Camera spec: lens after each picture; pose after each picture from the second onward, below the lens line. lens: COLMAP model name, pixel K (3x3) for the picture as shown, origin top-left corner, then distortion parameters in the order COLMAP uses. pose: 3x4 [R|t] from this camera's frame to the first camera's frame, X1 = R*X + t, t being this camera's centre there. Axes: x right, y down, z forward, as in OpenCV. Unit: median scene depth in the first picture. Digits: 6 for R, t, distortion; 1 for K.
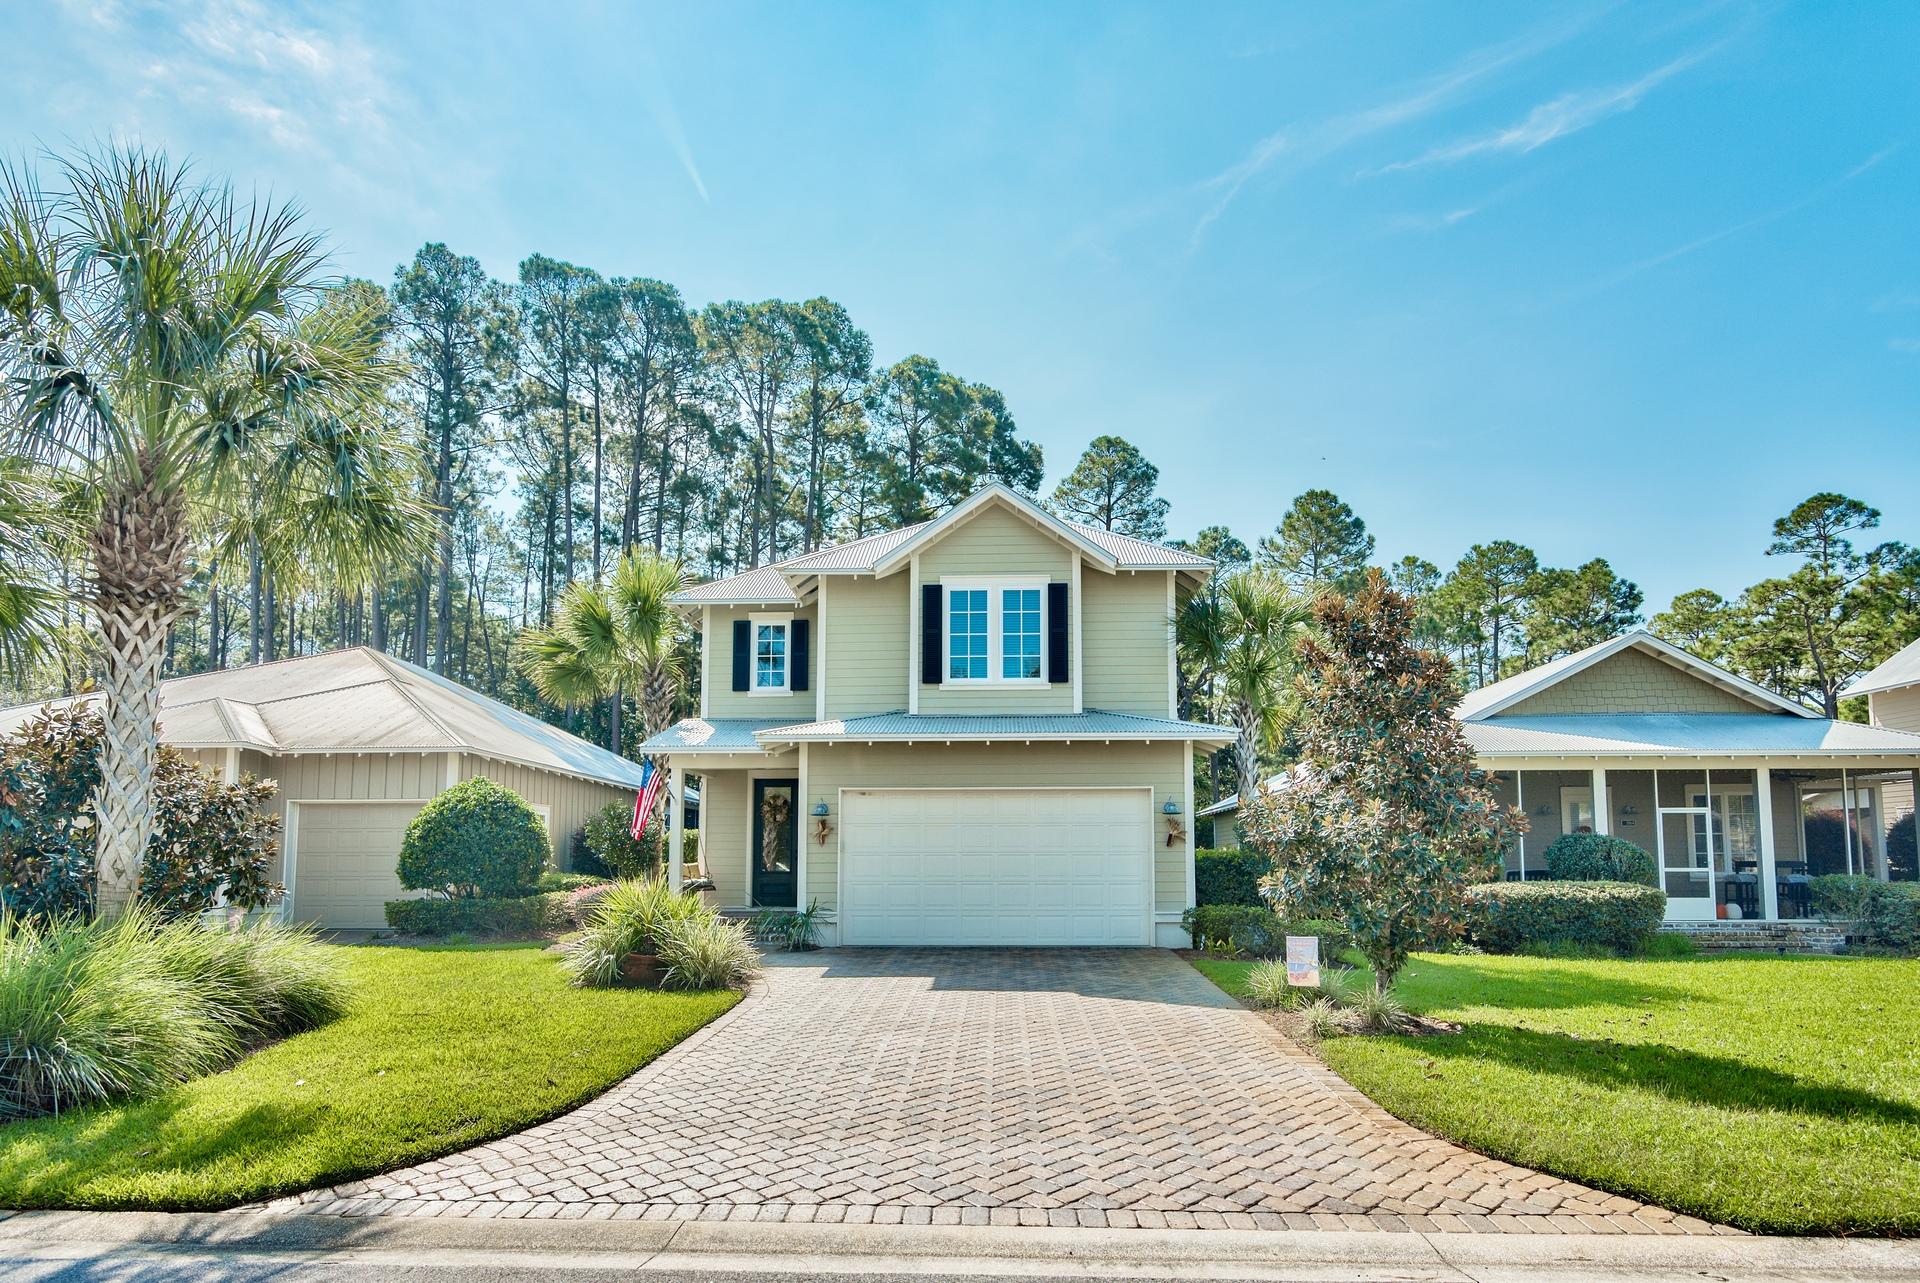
lens RADIAL K [[988.5, 0, 961.5], [0, 988.5, 651.7], [0, 0, 1]] dist [-0.002914, -0.000383]
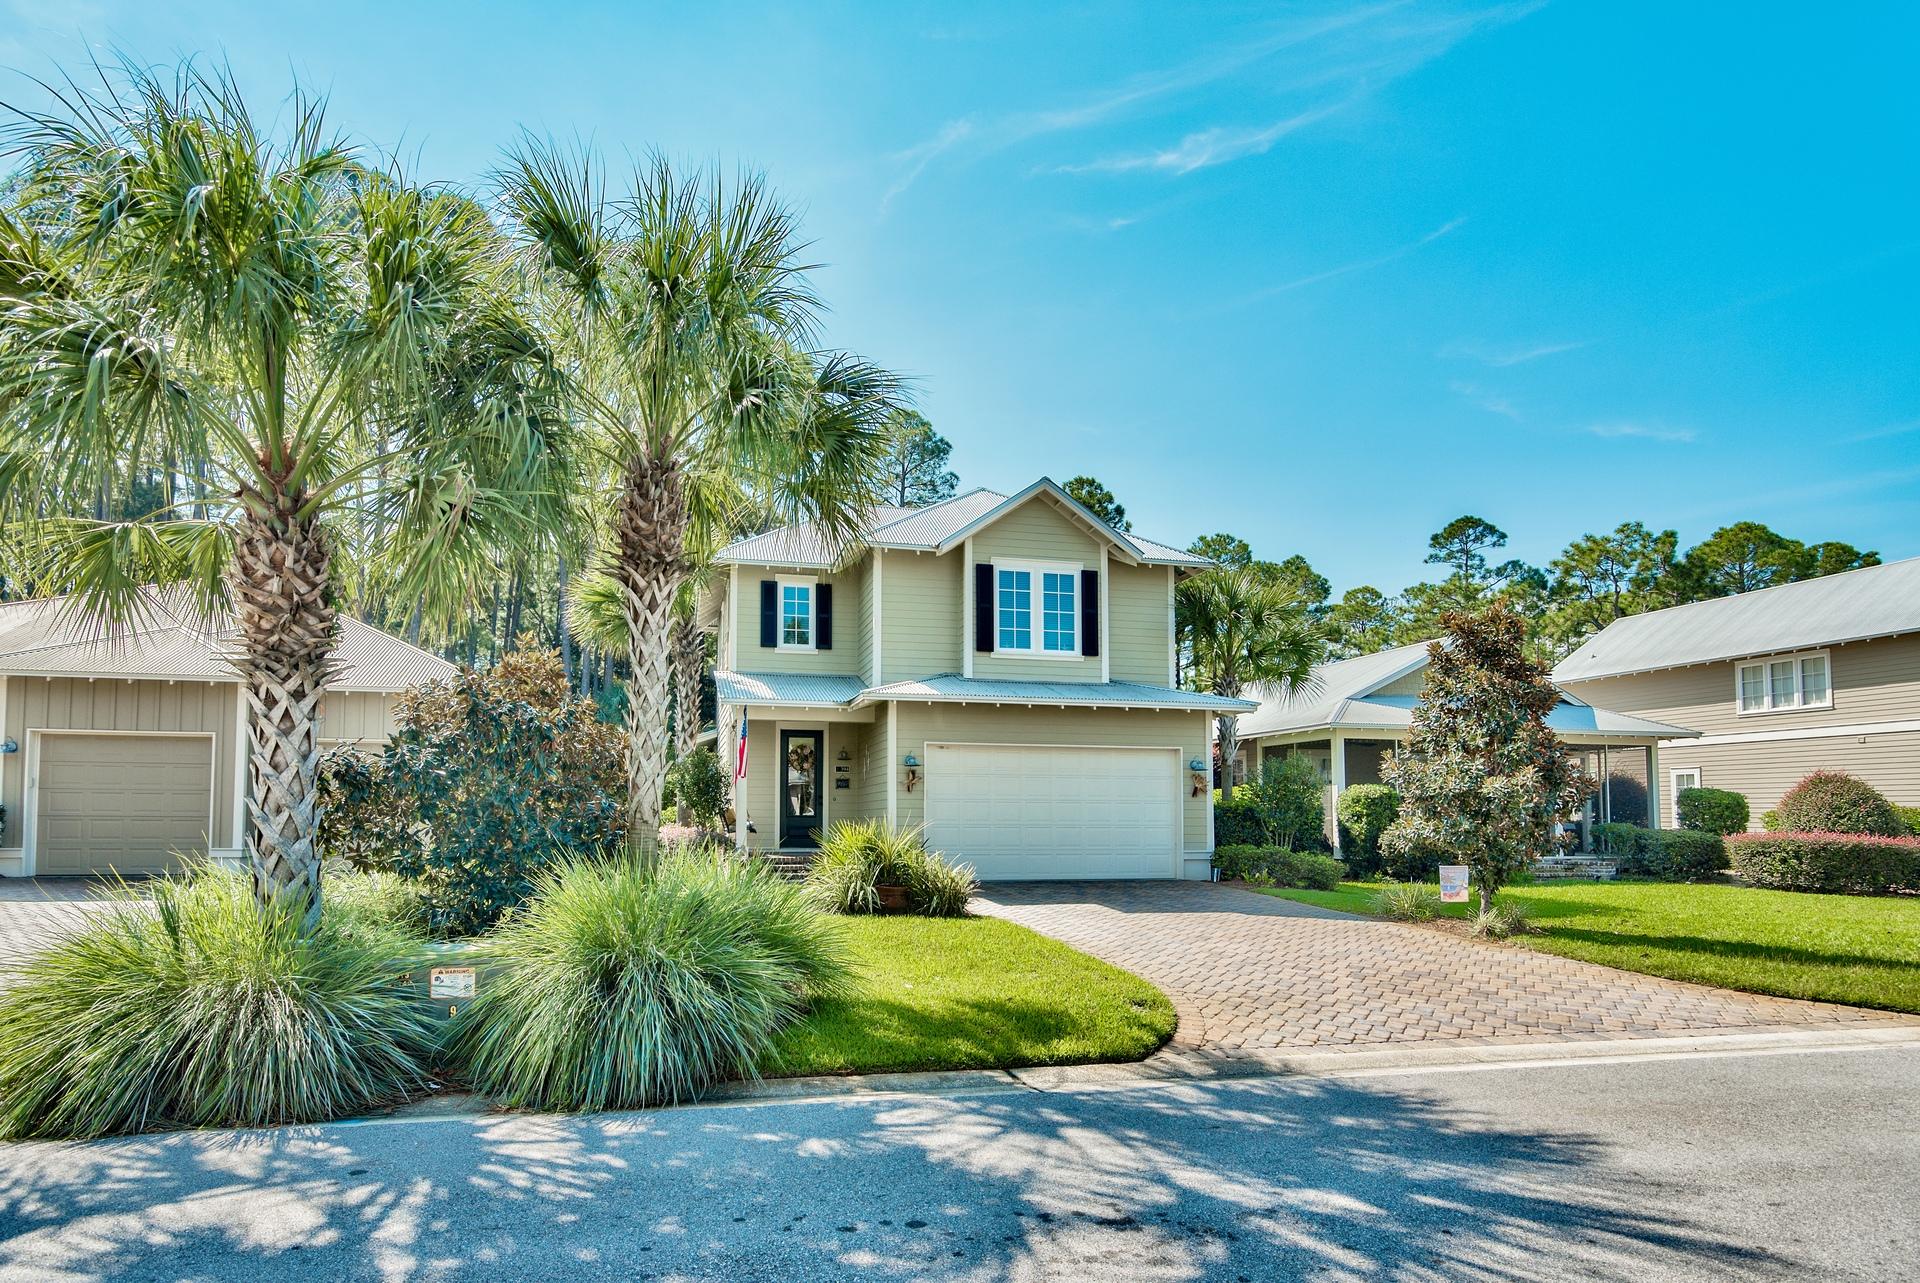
lens RADIAL K [[947.6, 0, 947.0], [0, 947.6, 630.4], [0, 0, 1]] dist [0.000297, -0.000054]
pose [[0.970599, 0.052003, 0.235019, -0.321992], [-0.057672, 0.998186, 0.017307, -0.008338], [-0.233693, -0.030353, 0.971837, -0.046436]]
